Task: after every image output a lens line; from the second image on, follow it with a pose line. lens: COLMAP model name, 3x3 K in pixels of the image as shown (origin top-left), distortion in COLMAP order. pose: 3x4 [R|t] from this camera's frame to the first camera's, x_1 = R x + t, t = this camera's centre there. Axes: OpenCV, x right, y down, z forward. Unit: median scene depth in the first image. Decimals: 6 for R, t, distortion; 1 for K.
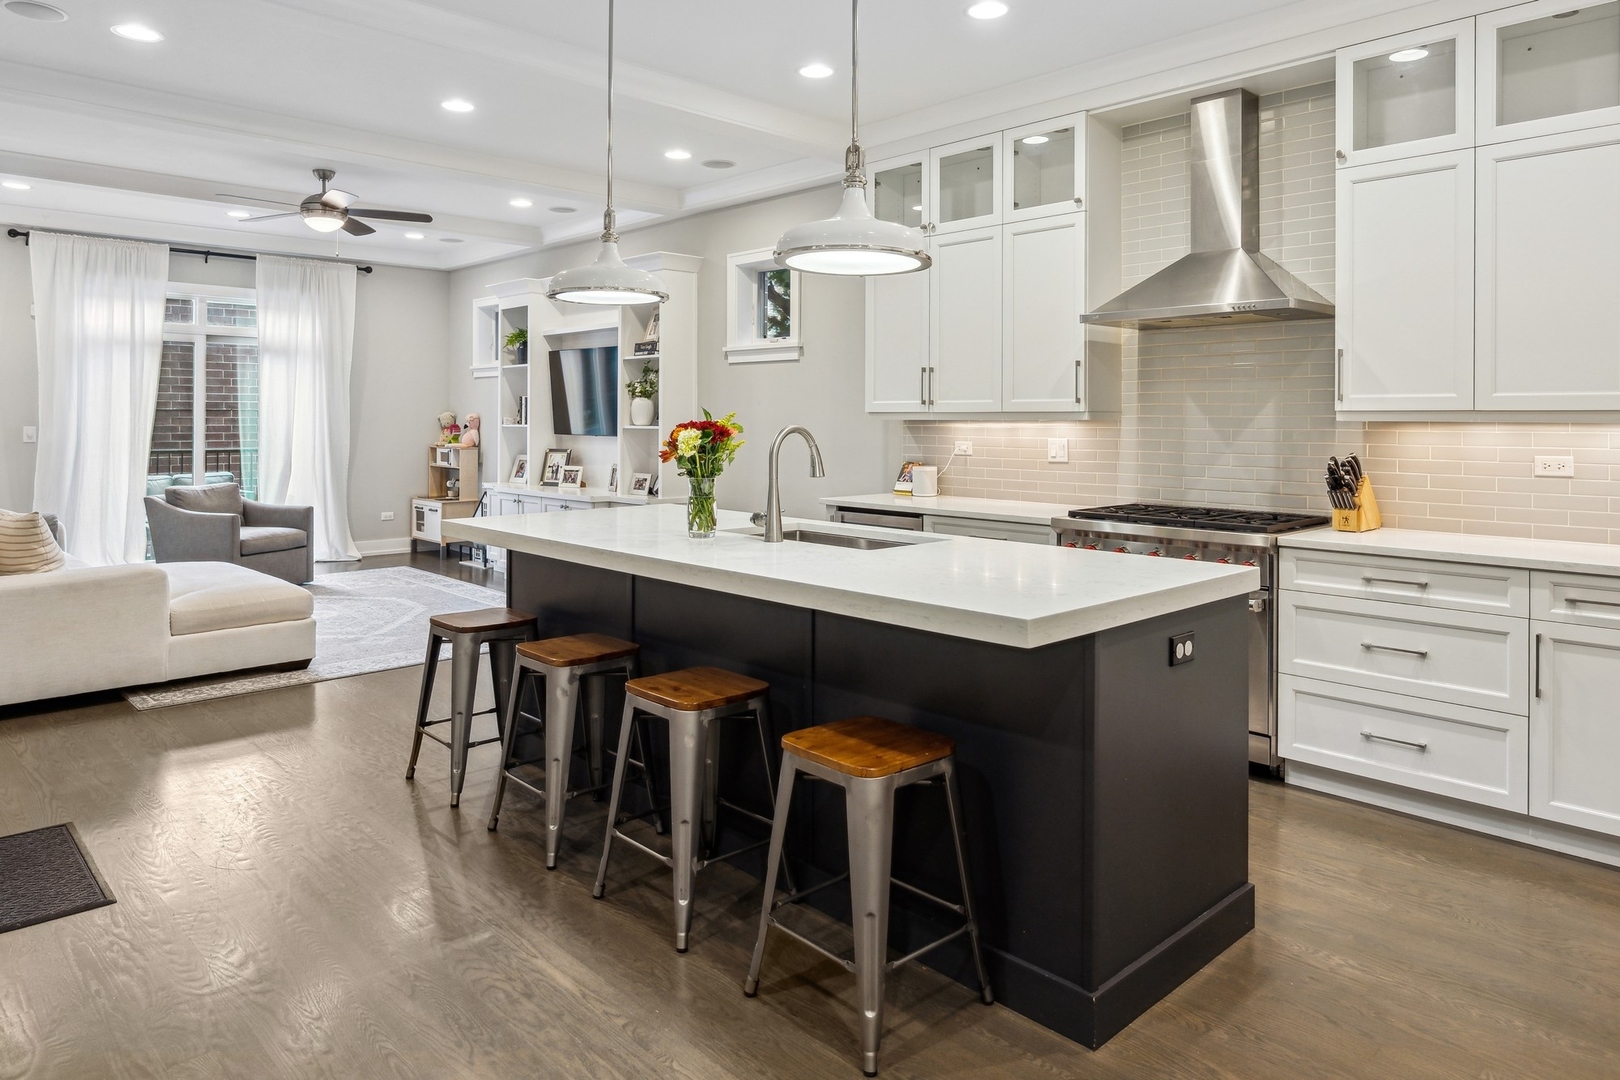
lens RADIAL K [[1021.4, 0, 800.1], [0, 1021.4, 416.8], [0, 0, 1]] dist [-0.005639, 0.003760]
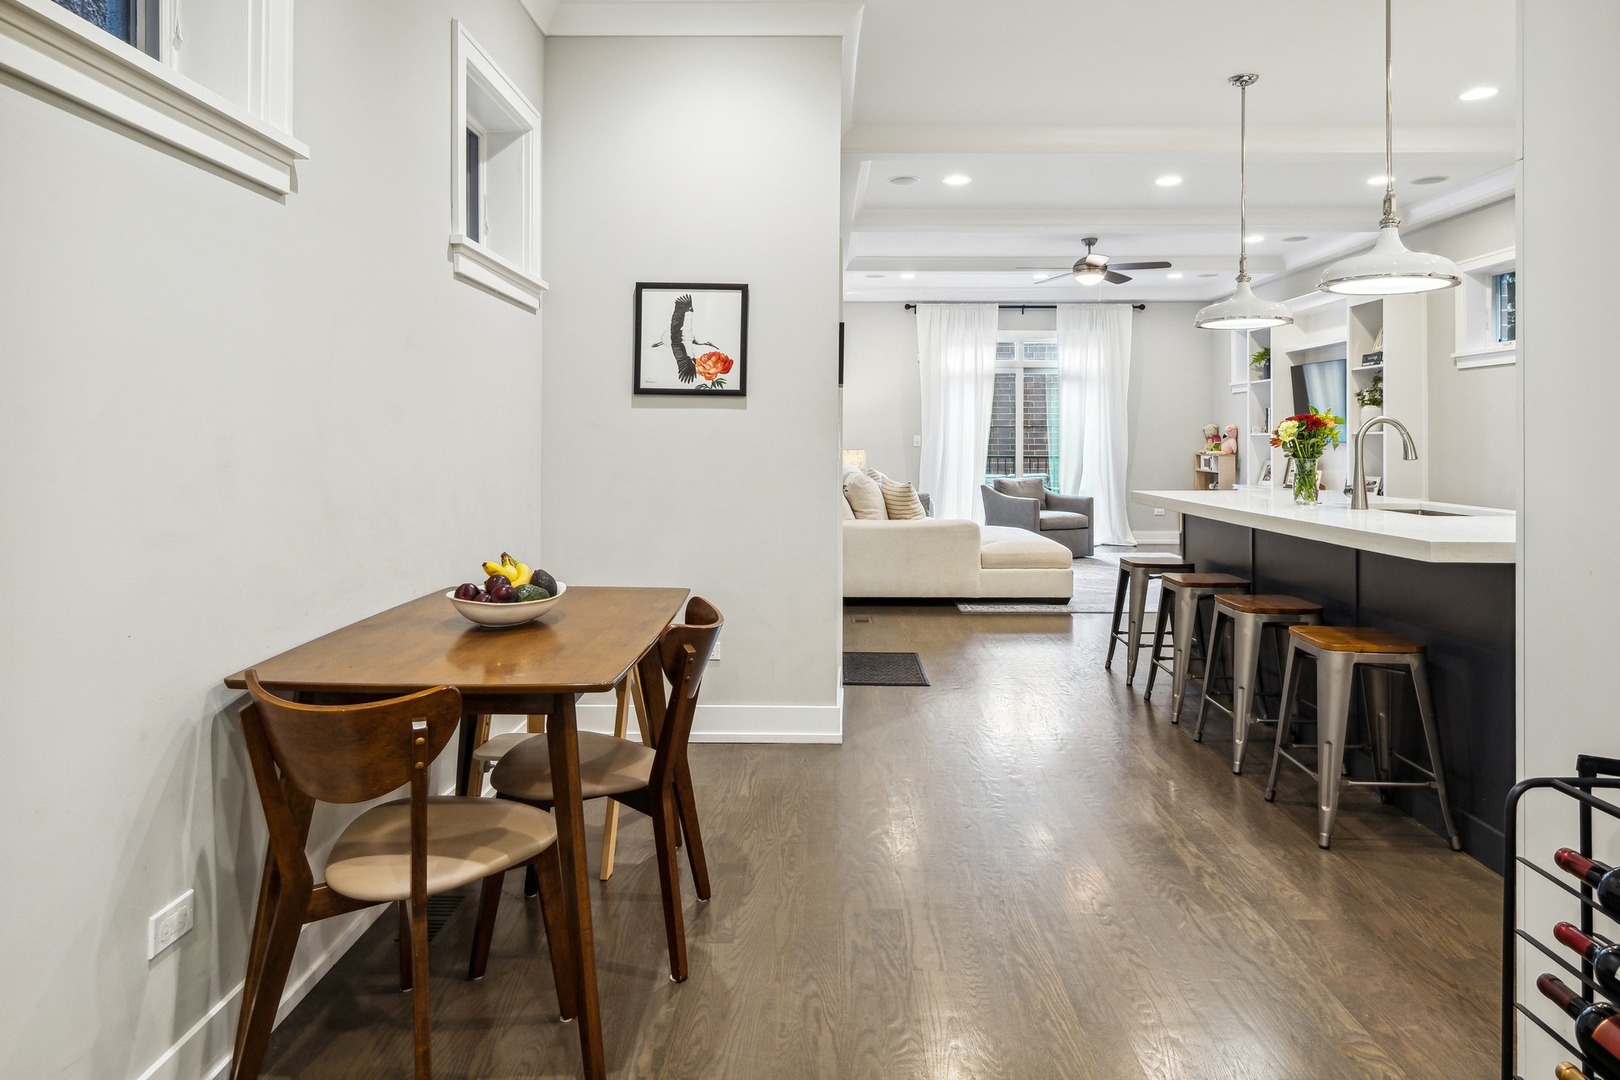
lens RADIAL K [[984.2, 0, 811.0], [0, 984.2, 440.4], [0, 0, 1]] dist [-0.002174, -0.000827]
pose [[0.715659, -0.000931, -0.698450, 0.152670], [0.002980, 0.999994, 0.001720, 0.015188], [0.698444, -0.003312, 0.715657, -0.152469]]
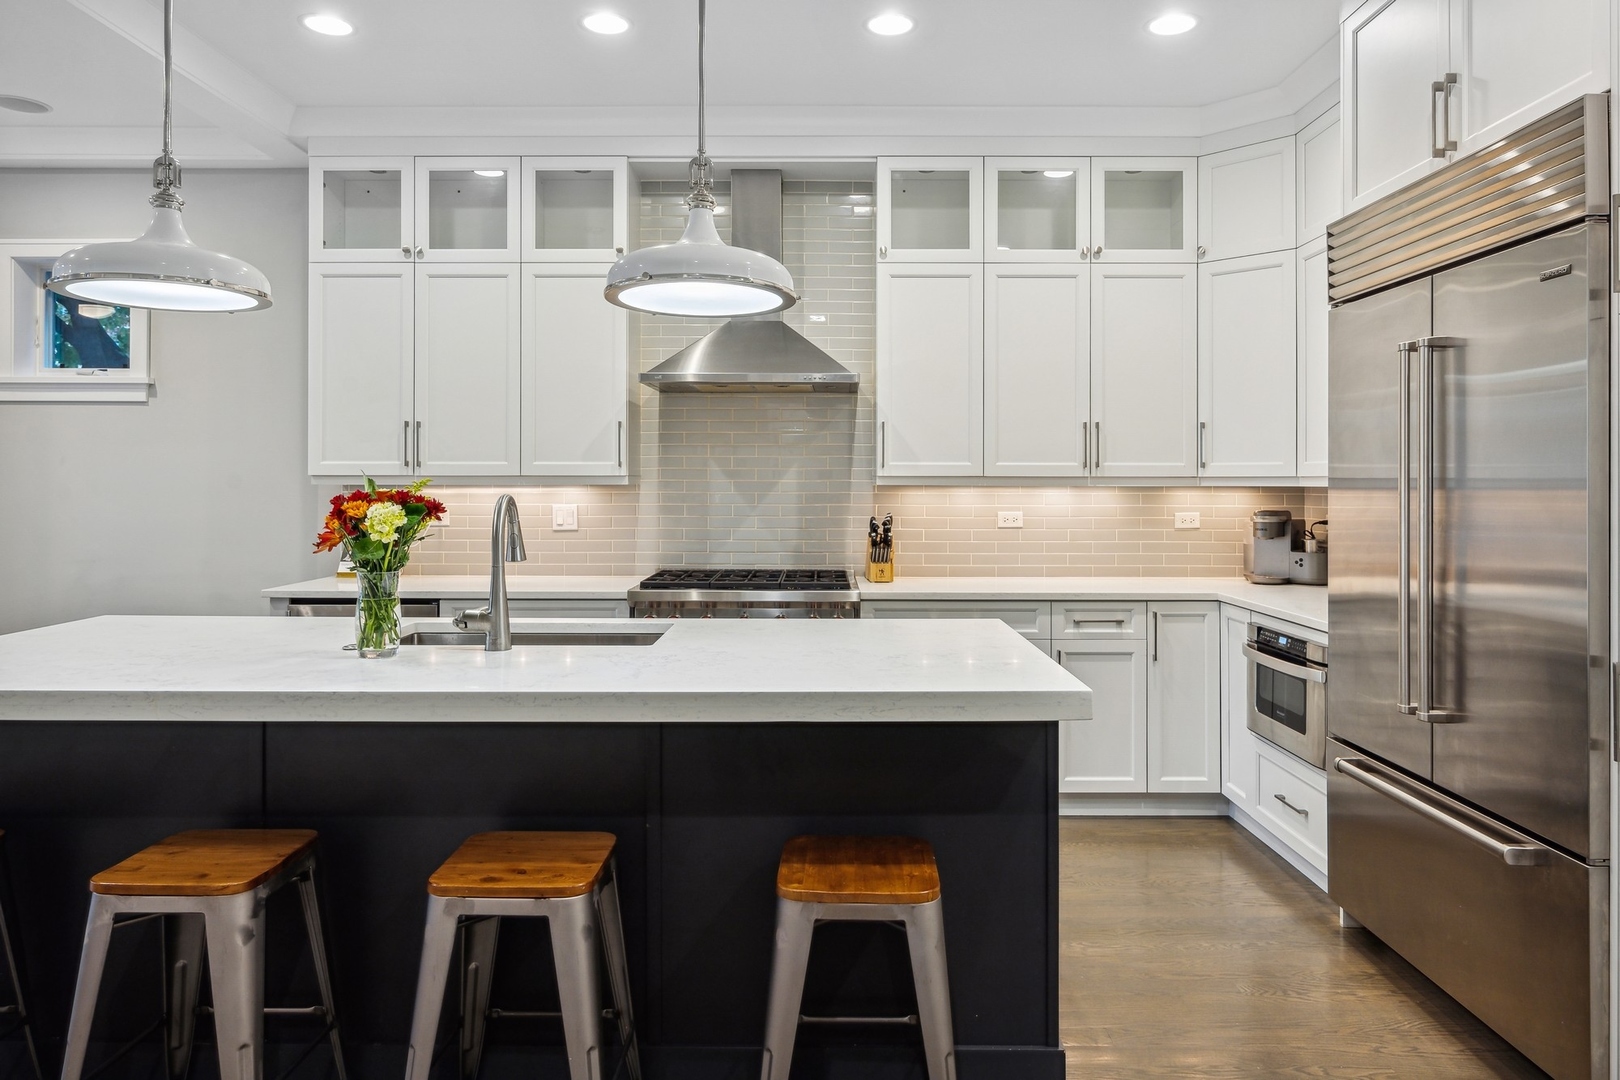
lens RADIAL K [[966.6, 0, 812.9], [0, 966.6, 480.0], [0, 0, 1]] dist [0.003337, 0.003455]
pose [[0.691155, 0.001221, 0.722706, -0.158231], [-0.000683, 0.999999, -0.001036, -0.000037], [-0.722707, 0.000222, 0.691155, 0.164873]]
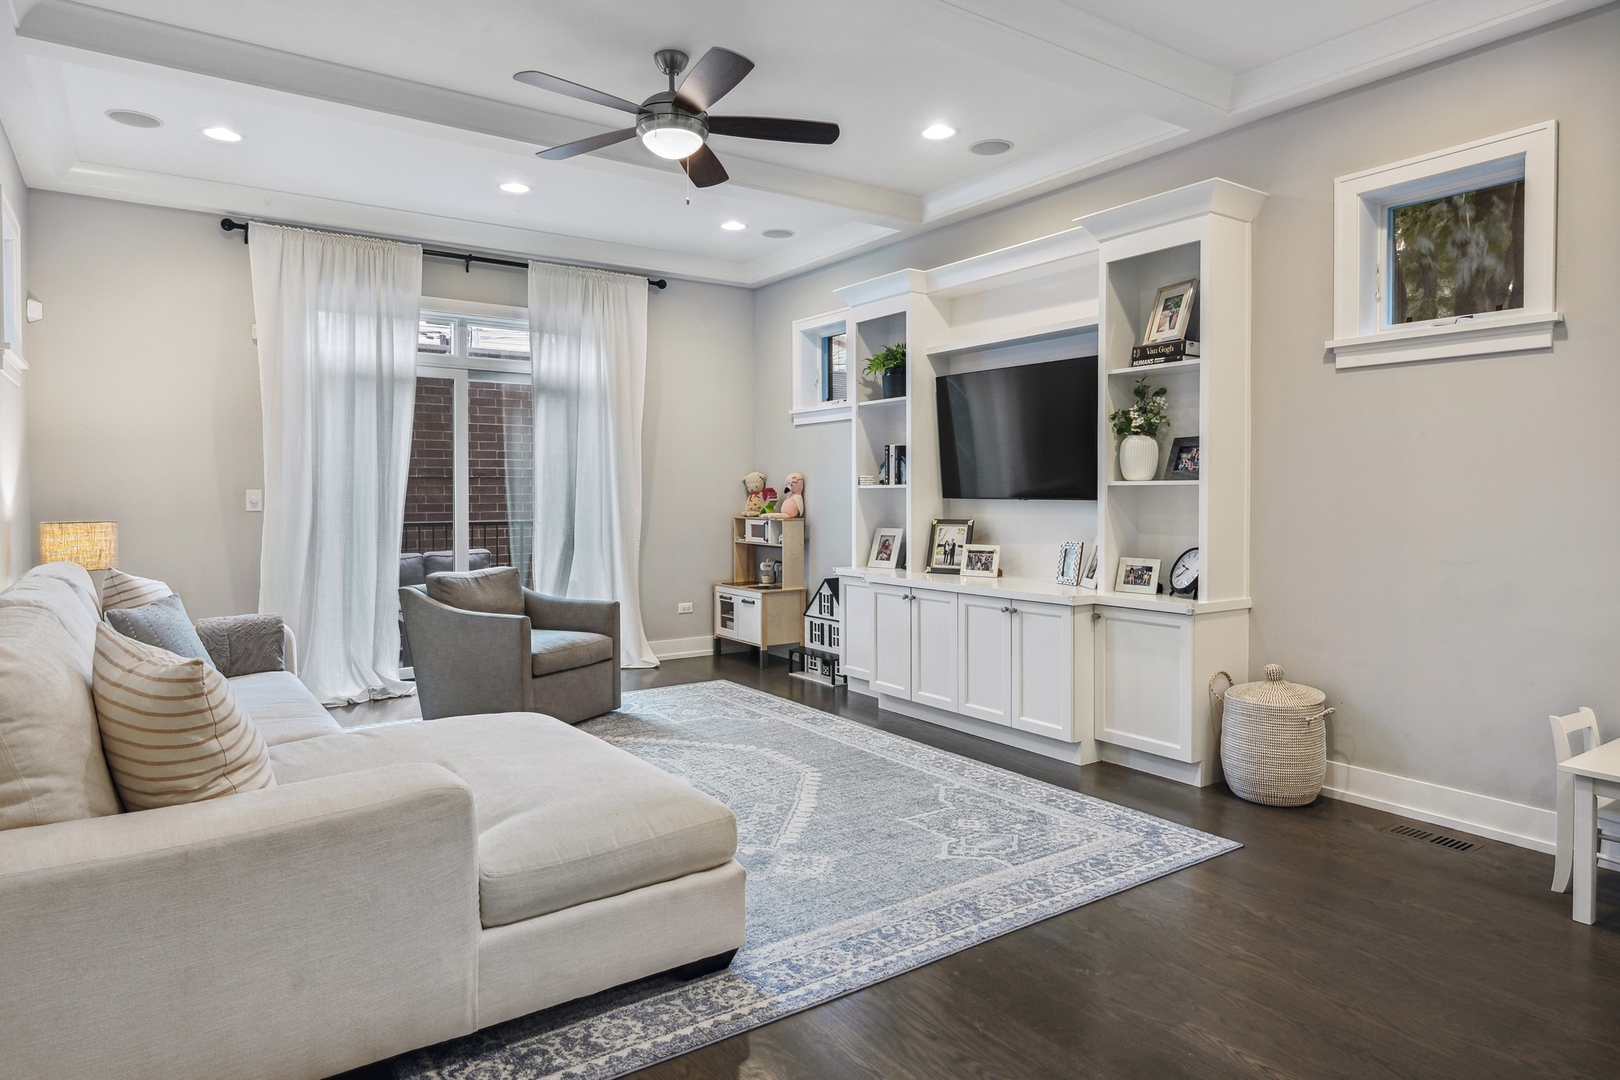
lens RADIAL K [[984.2, 0, 811.8], [0, 984.2, 515.2], [0, 0, 1]] dist [-0.002174, -0.000827]
pose [[0.987196, -0.001704, -0.159501, -0.272394], [0.005560, 0.999703, 0.023731, 0.014798], [0.159413, -0.024314, 0.986912, 0.404172]]
